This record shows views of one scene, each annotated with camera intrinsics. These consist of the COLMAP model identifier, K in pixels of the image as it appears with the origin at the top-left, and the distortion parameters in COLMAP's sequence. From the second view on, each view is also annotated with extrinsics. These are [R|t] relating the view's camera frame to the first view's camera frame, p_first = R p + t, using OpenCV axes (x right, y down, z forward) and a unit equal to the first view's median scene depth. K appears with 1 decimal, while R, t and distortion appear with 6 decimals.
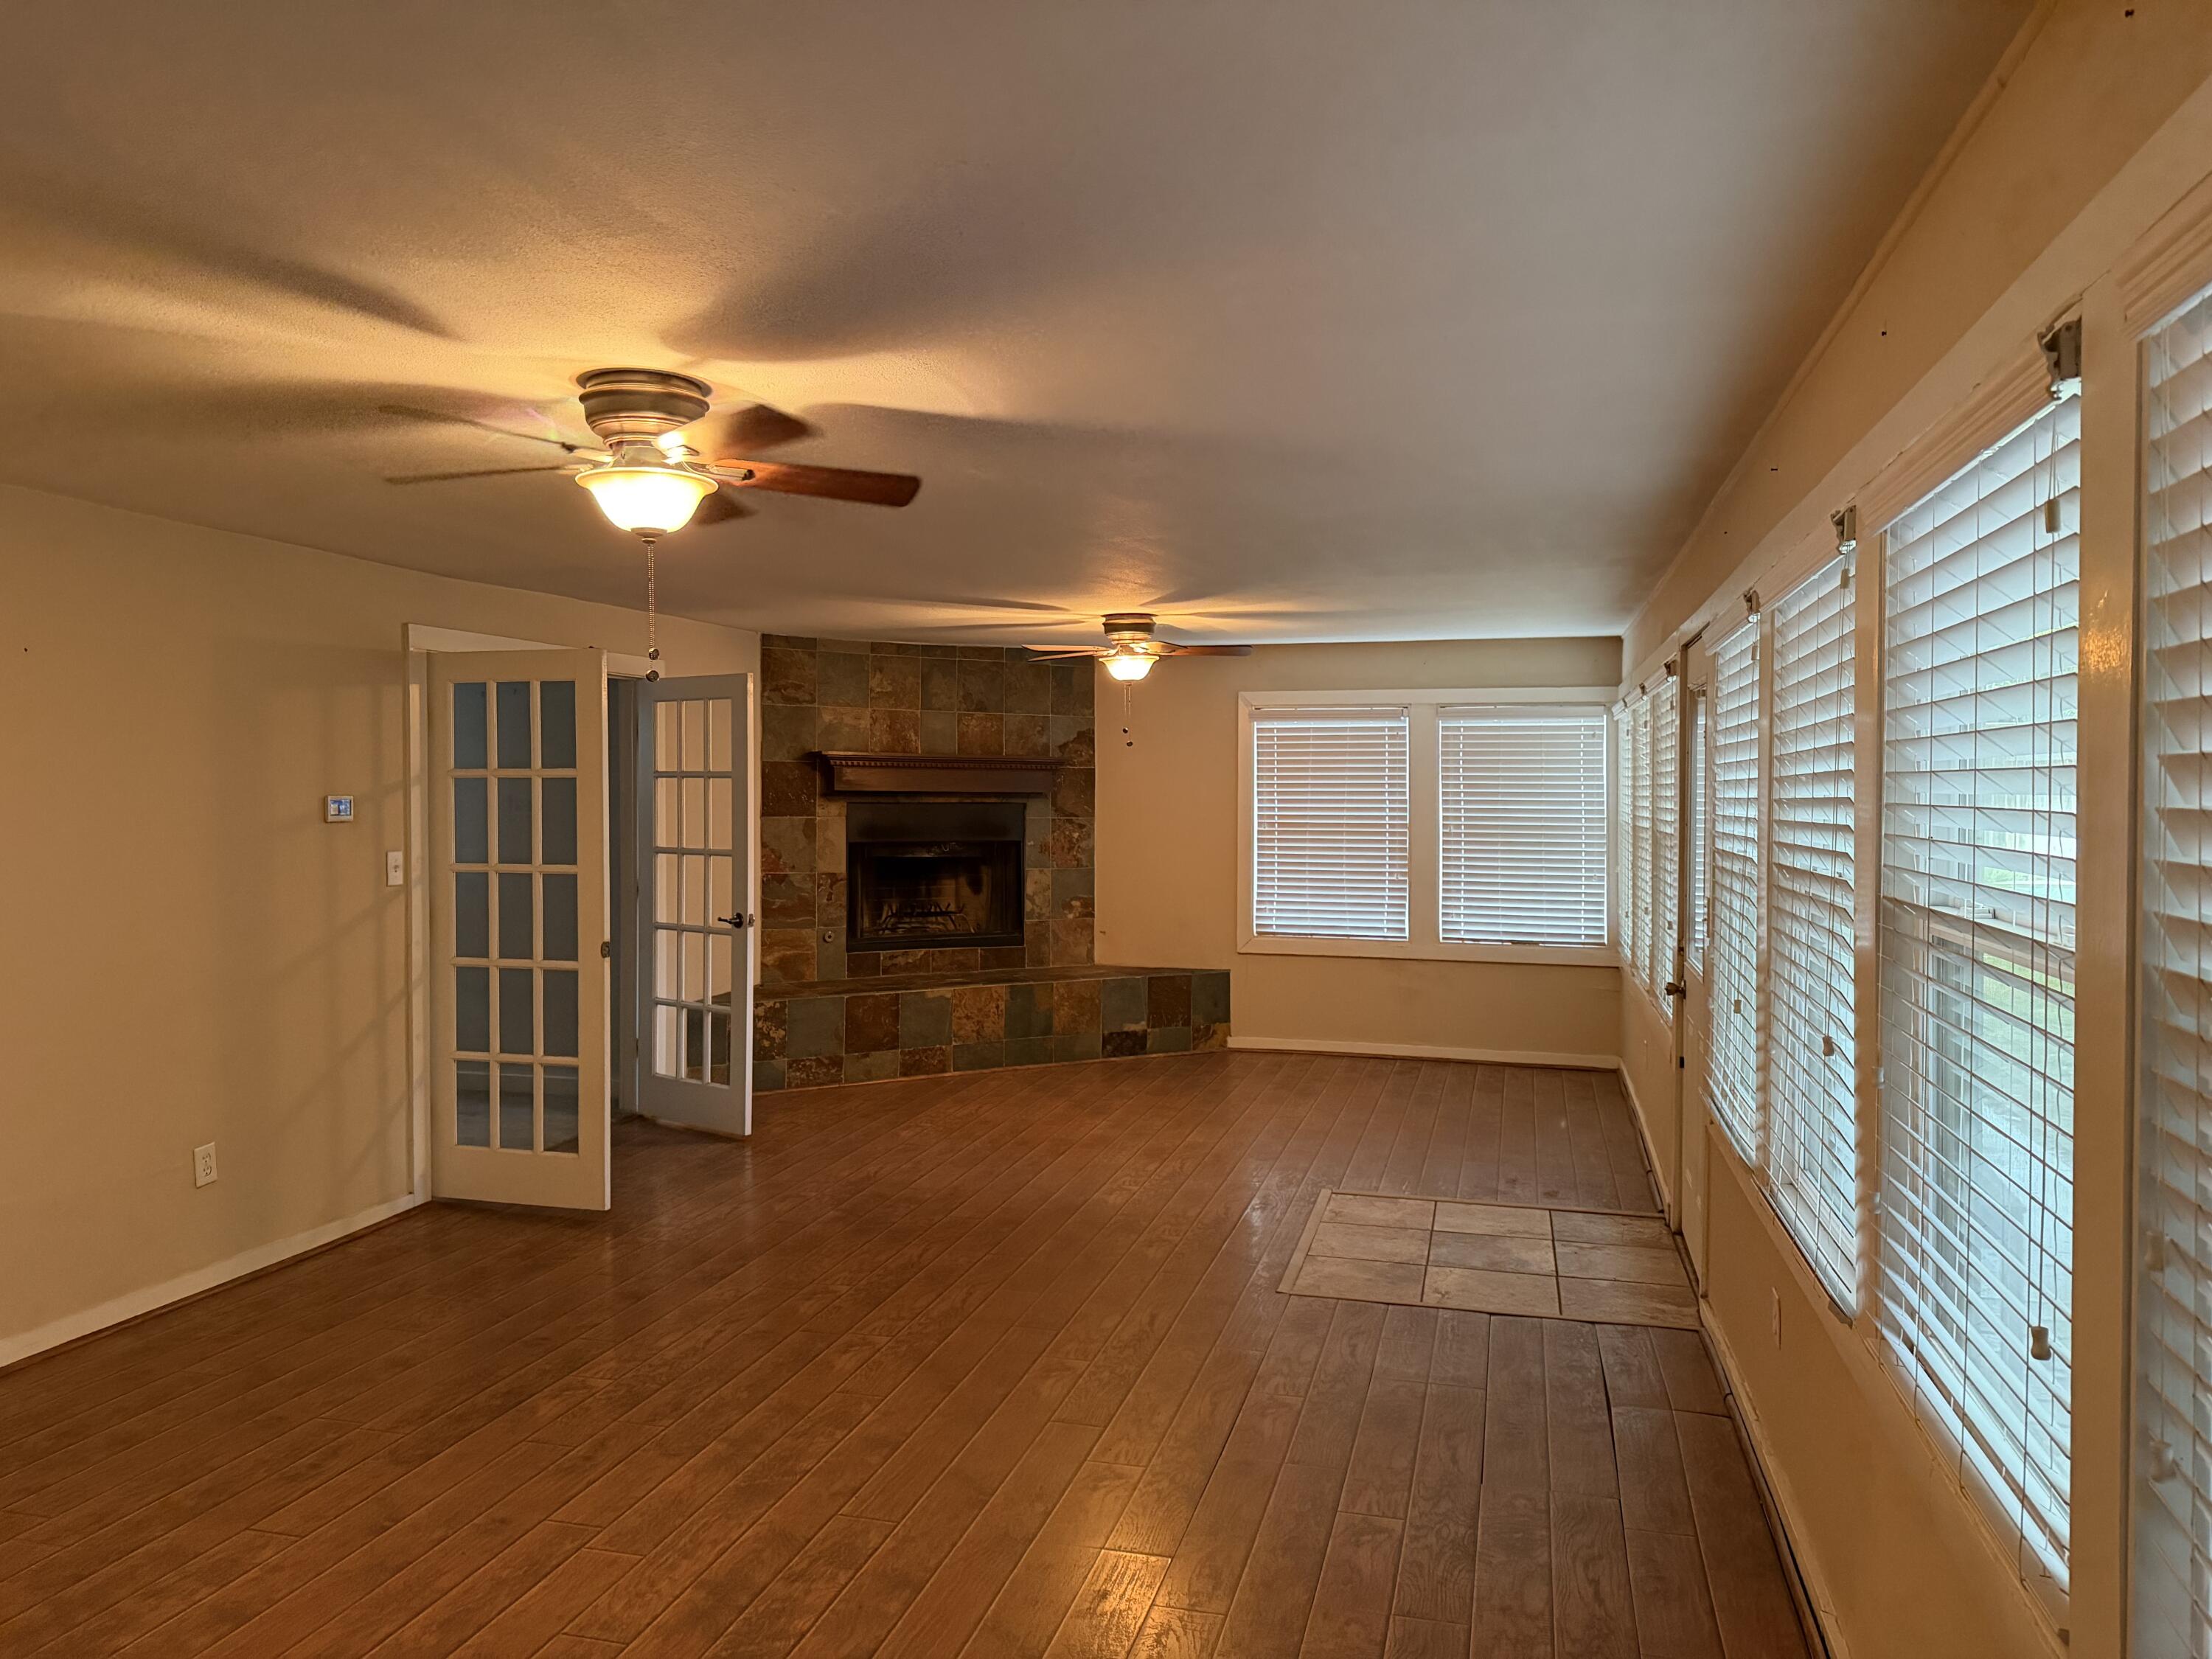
lens RADIAL K [[1563.0, 0, 1110.1], [0, 1563.0, 818.5], [0, 0, 1]] dist [0.017765, -0.021971]
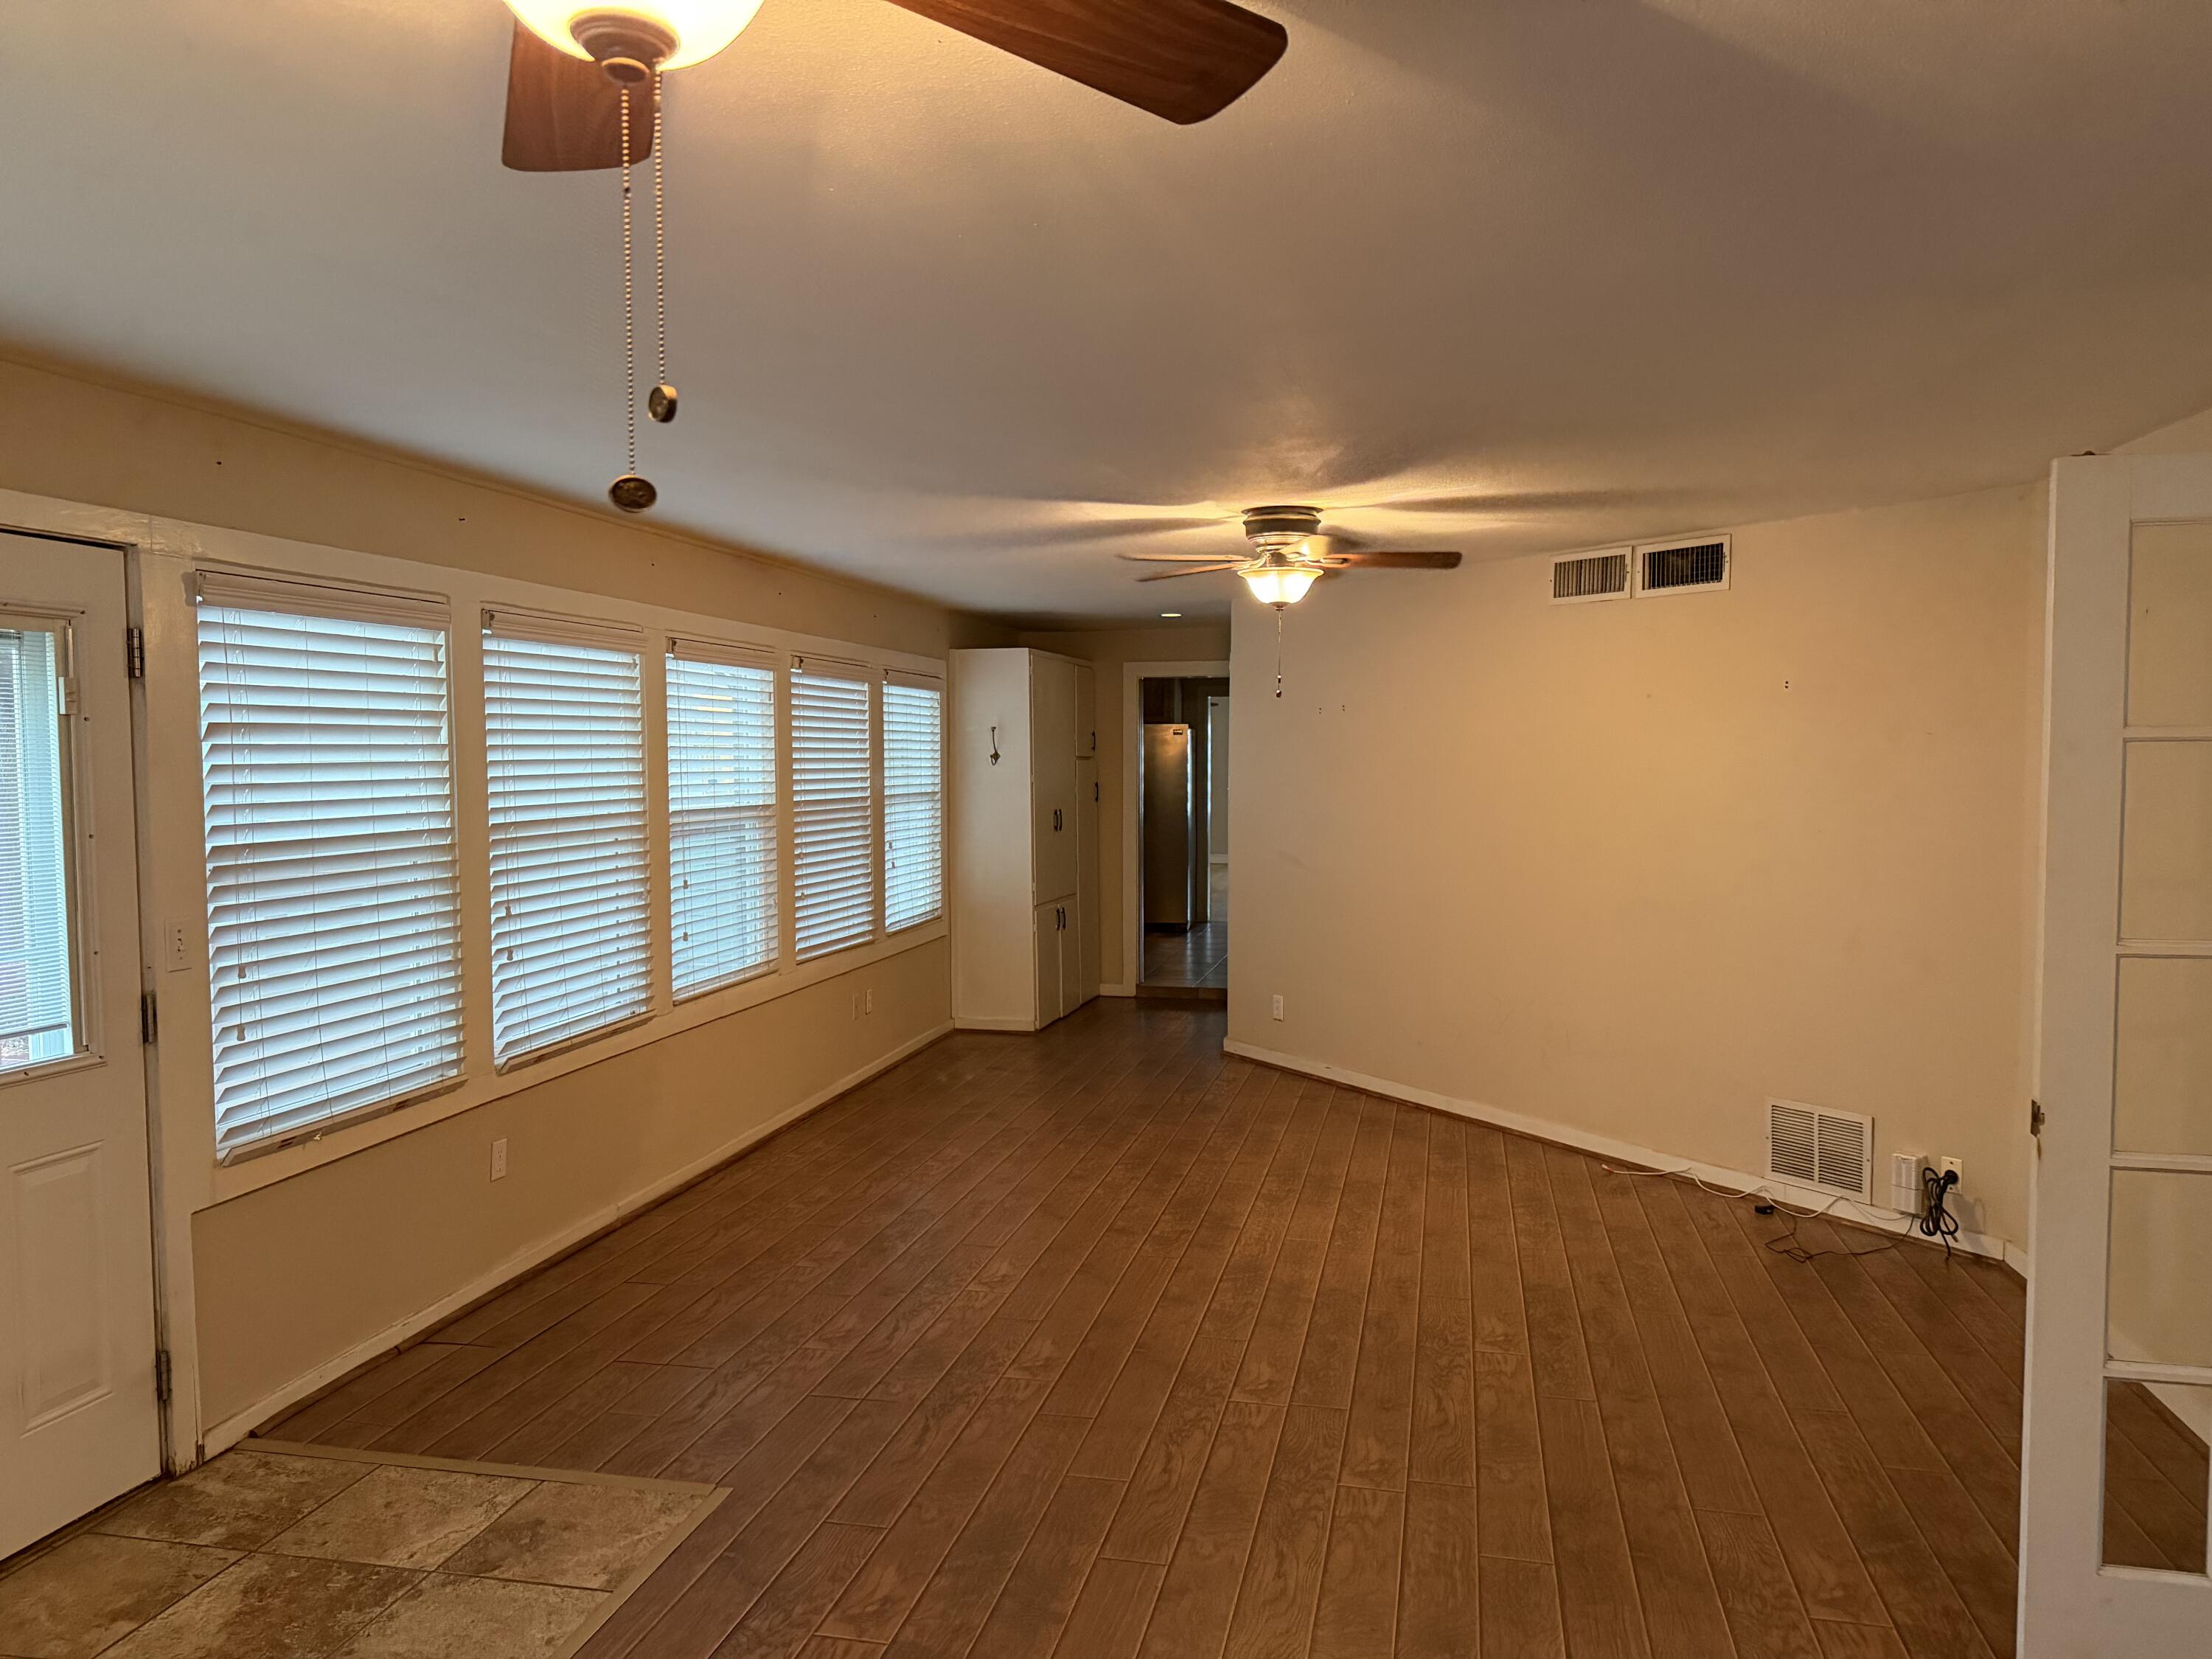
lens RADIAL K [[1563.0, 0, 1110.1], [0, 1563.0, 818.5], [0, 0, 1]] dist [0.017765, -0.021971]
pose [[-0.999239, 0.007676, -0.038236, -0.050709], [0.005343, 0.998139, 0.060739, -0.052467], [0.038631, 0.060488, -0.997421, 2.231327]]
